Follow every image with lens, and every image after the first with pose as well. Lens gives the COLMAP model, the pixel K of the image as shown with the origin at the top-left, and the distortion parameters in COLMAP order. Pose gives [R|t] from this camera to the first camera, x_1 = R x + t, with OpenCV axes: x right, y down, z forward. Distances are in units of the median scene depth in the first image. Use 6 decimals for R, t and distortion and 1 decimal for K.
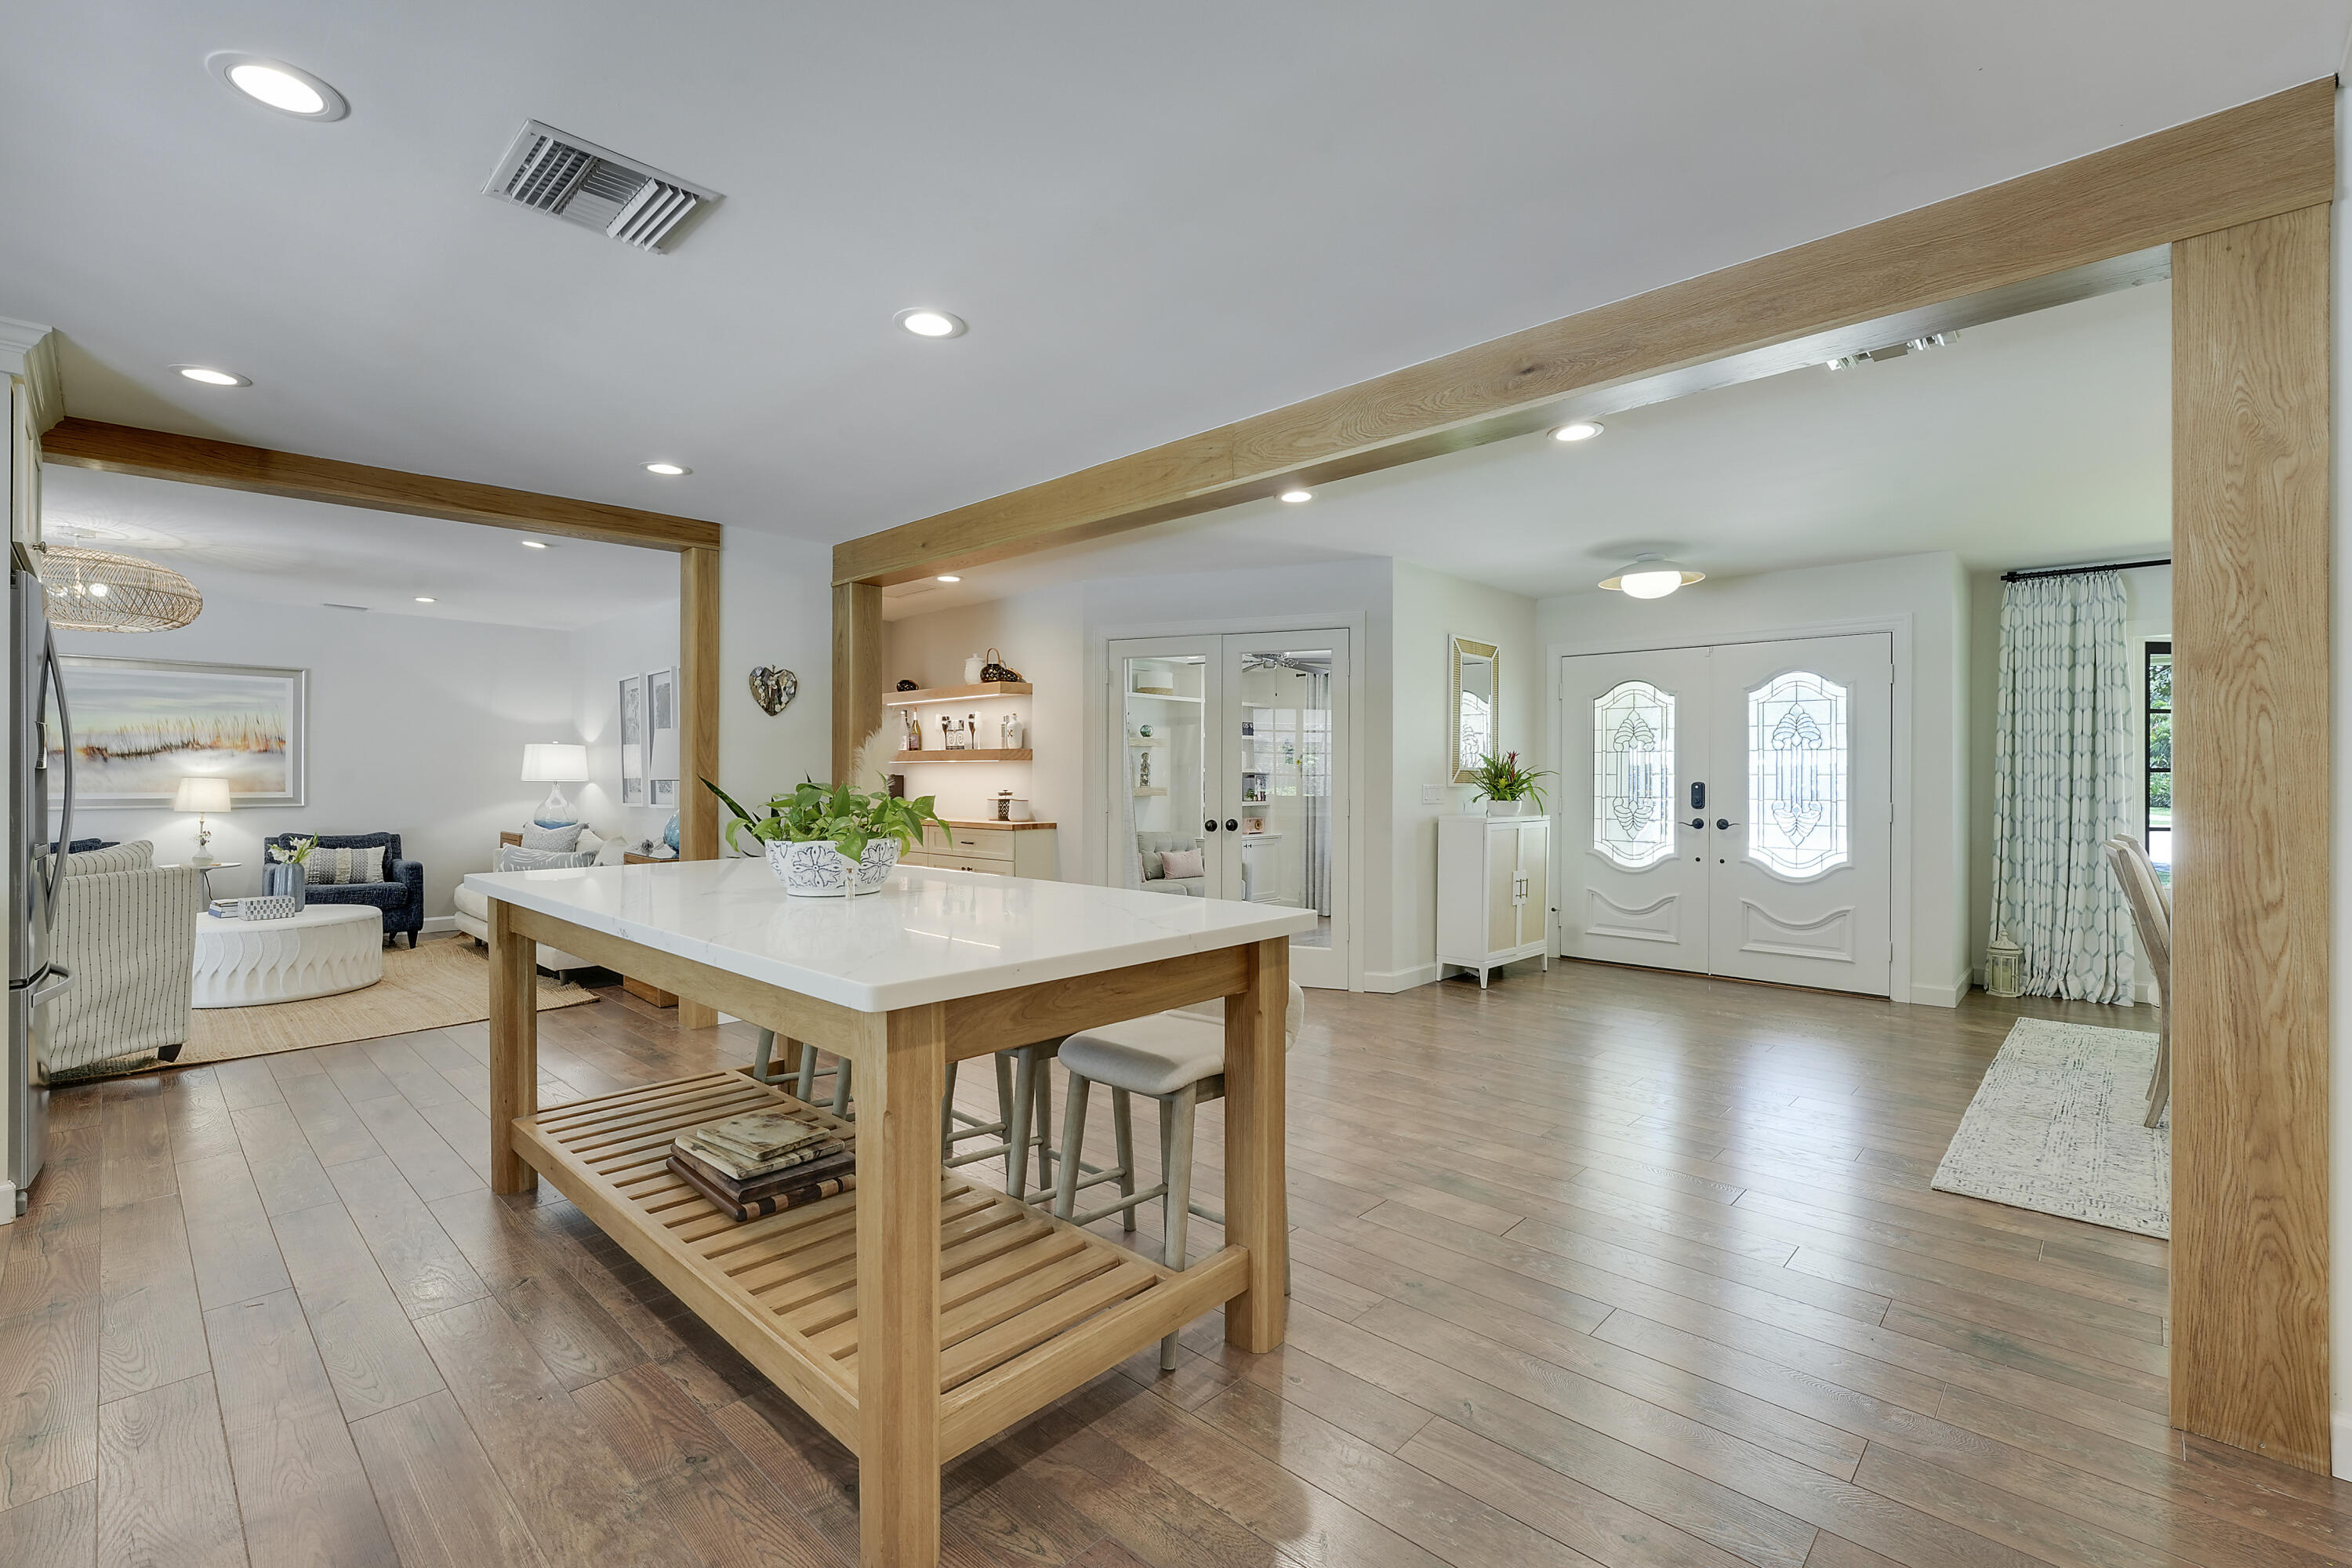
lens RADIAL K [[1018.6, 0, 1177.7], [0, 1018.6, 775.8], [0, 0, 1]] dist [-0.002494, -0.000359]
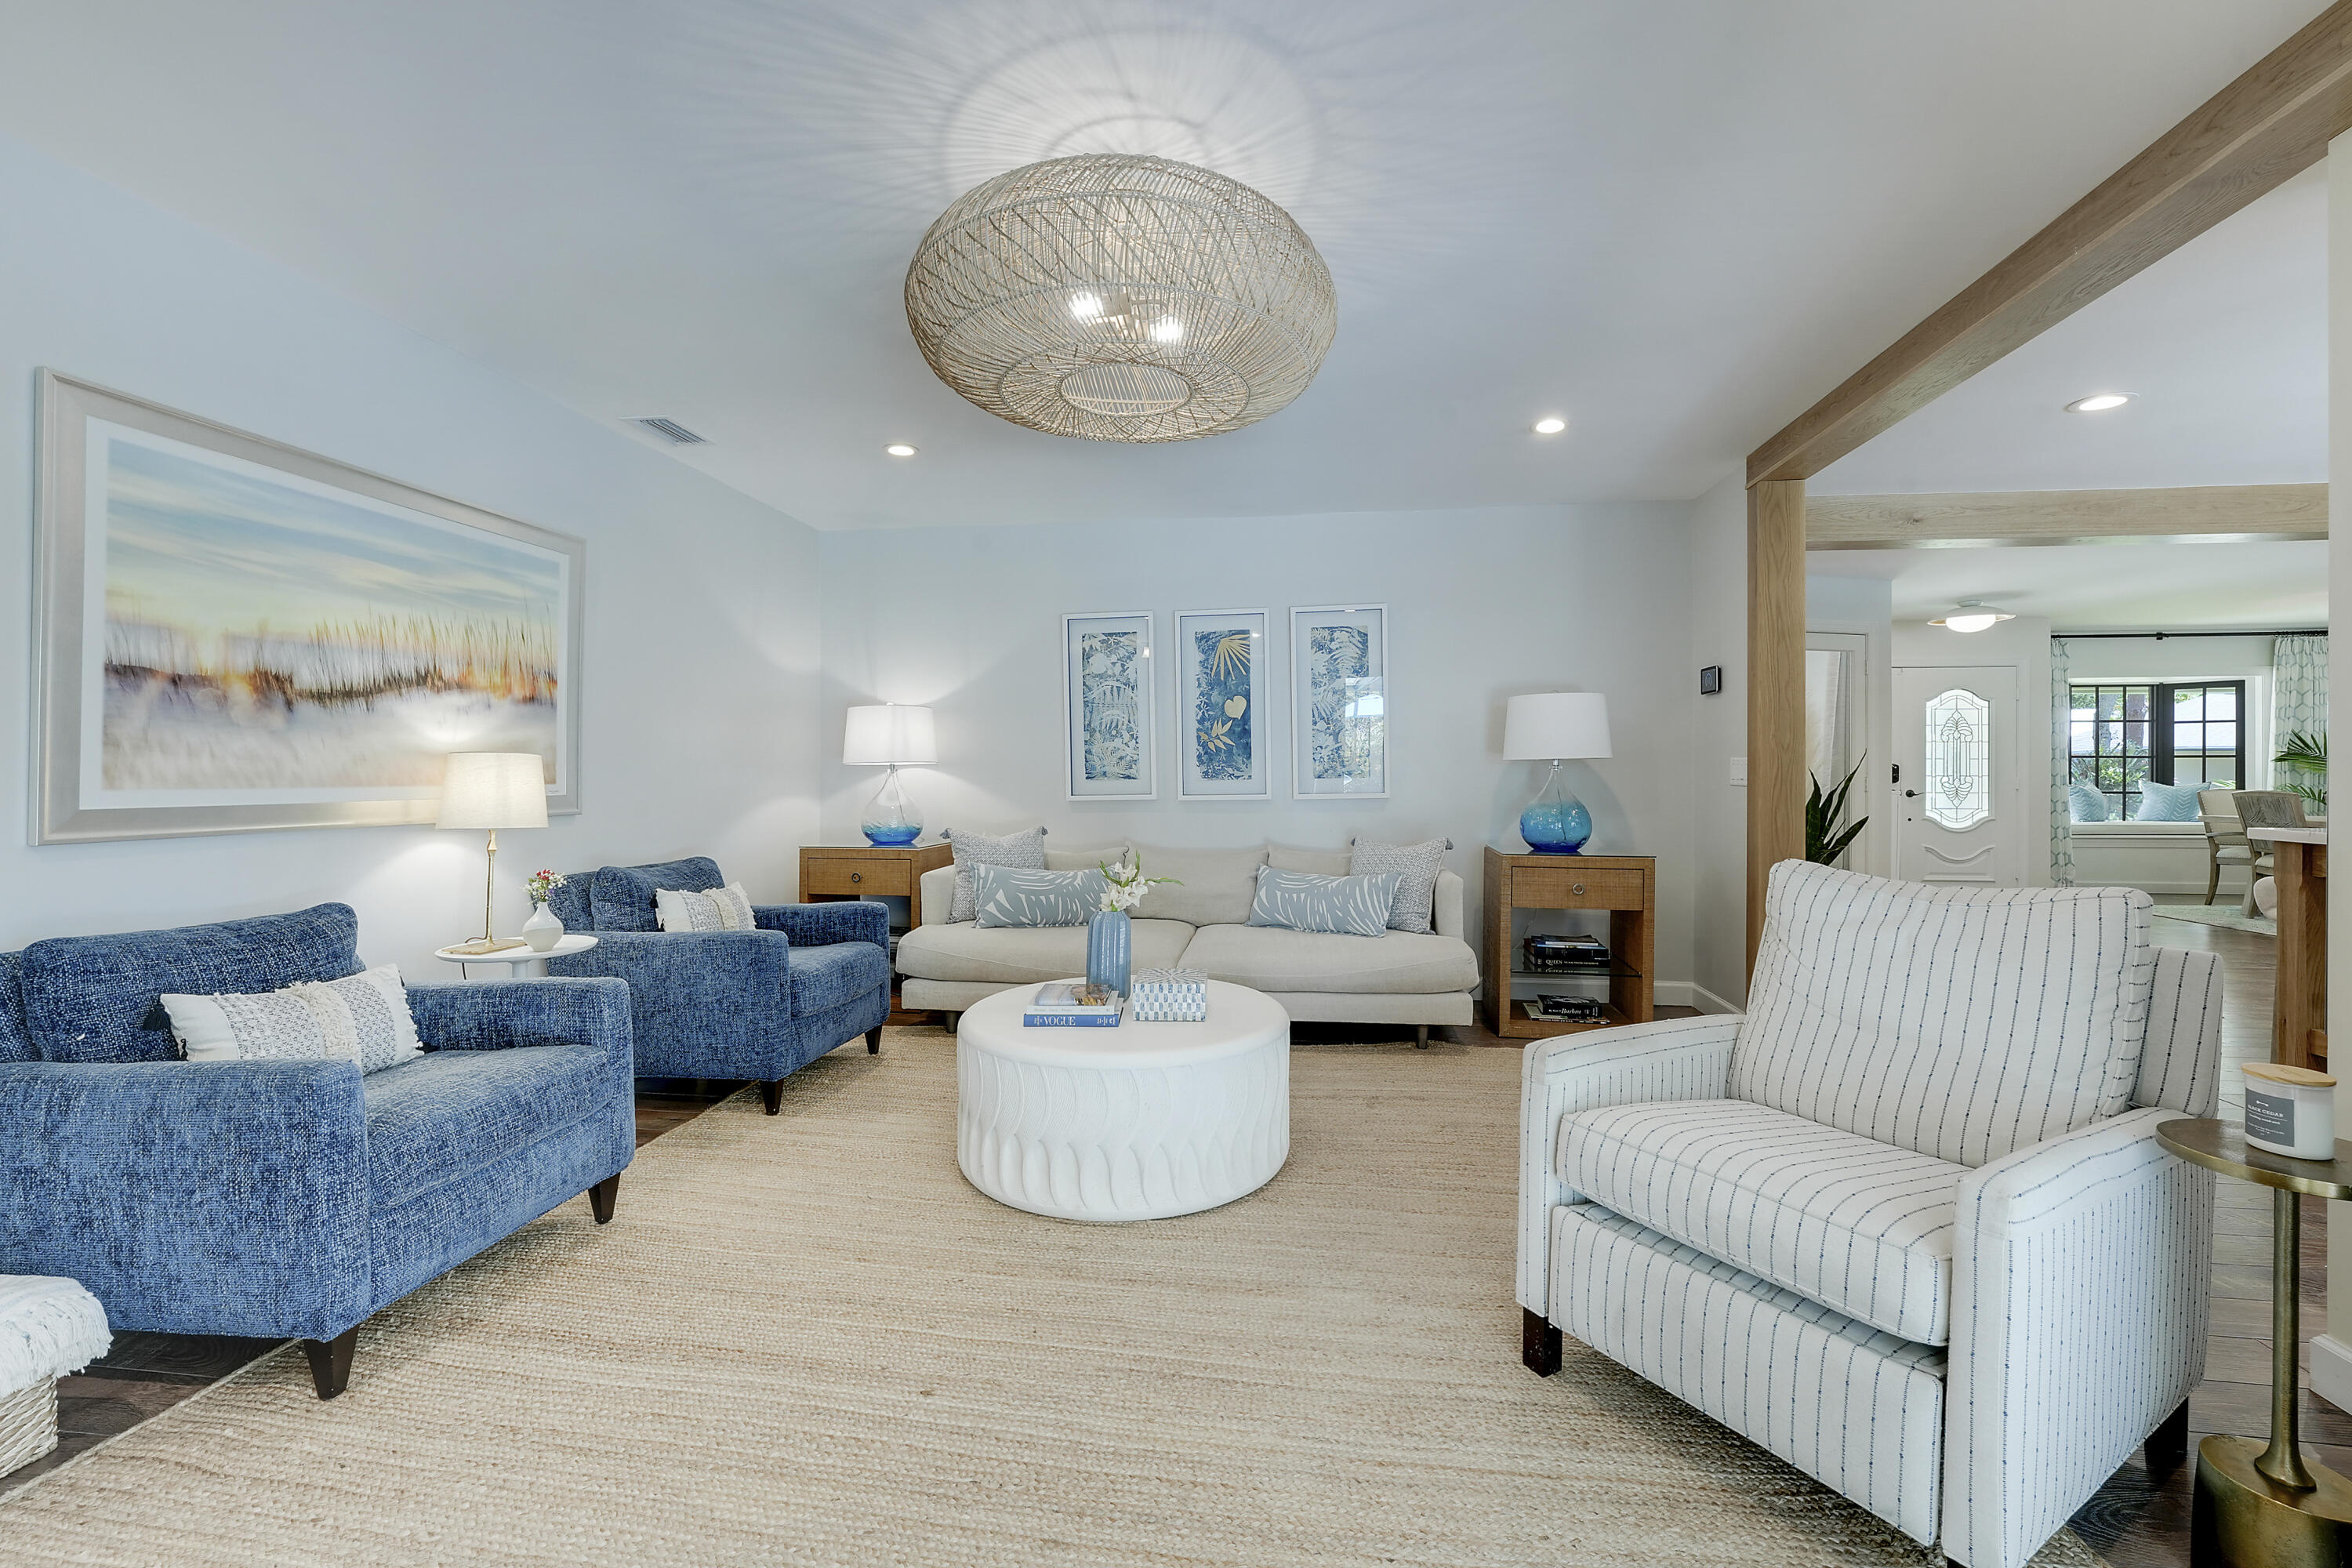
lens RADIAL K [[974.8, 0, 1182.1], [0, 974.8, 769.3], [0, 0, 1]] dist [-0.039430, 0.013423]
pose [[0.804472, -0.002387, 0.593986, -1.110457], [0.001249, 0.999997, 0.002326, 0.009638], [-0.593989, -0.001130, 0.804472, 0.548372]]
